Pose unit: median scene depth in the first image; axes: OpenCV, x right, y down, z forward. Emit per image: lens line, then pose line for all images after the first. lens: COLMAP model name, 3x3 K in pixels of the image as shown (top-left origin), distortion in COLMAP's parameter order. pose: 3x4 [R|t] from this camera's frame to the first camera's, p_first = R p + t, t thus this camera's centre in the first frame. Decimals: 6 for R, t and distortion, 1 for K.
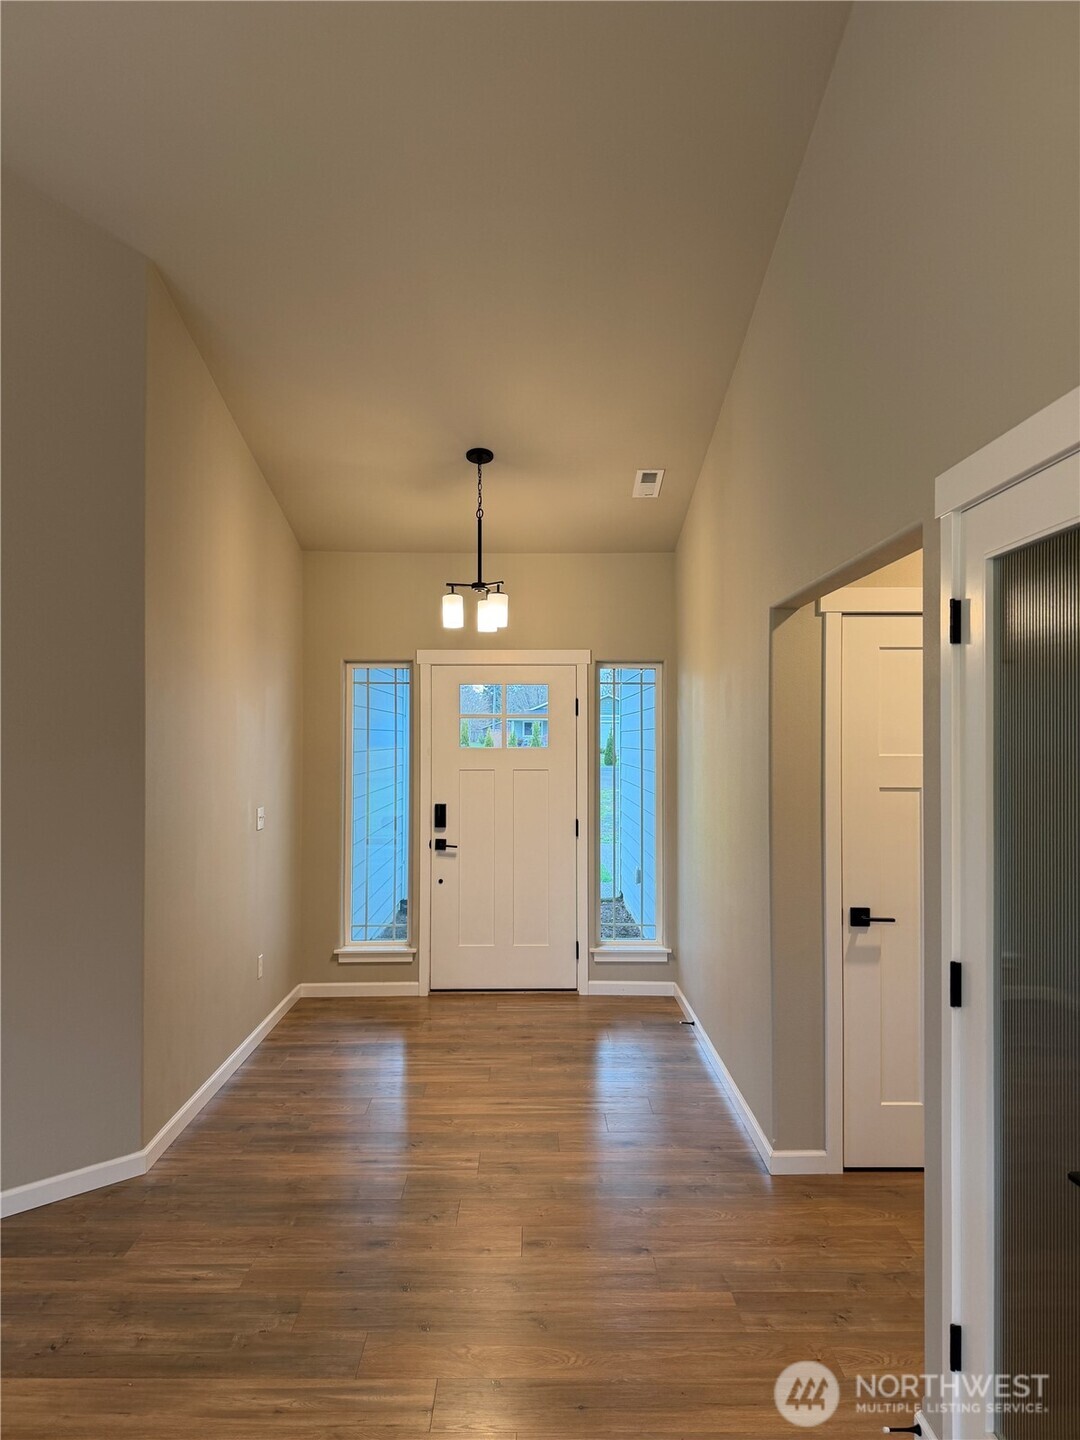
lens RADIAL K [[1017.7, 0, 540.0], [0, 1017.7, 720.0], [0, 0, 1]] dist [-0.014626, -0.007155]
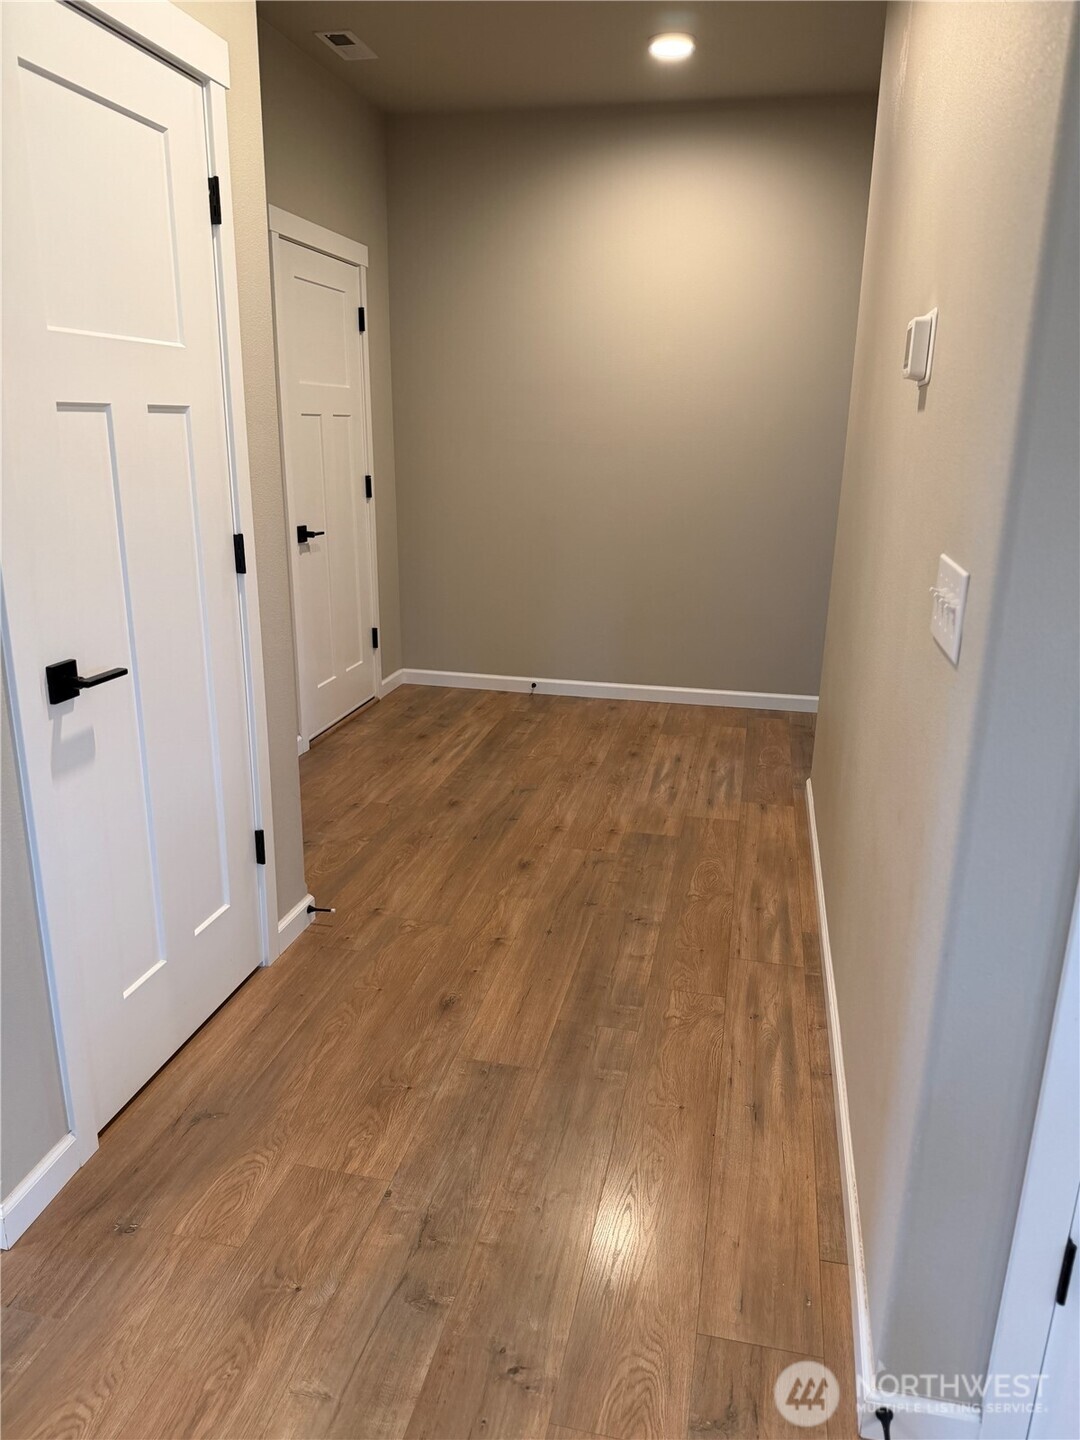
lens RADIAL K [[1017.7, 0, 540.0], [0, 1017.7, 720.0], [0, 0, 1]] dist [-0.014626, -0.007155]
pose [[0.231328, -0.276258, 0.932828, -0.089036], [-0.026193, 0.956720, 0.289829, 0.065948], [-0.972523, -0.091479, 0.214080, 0.678717]]
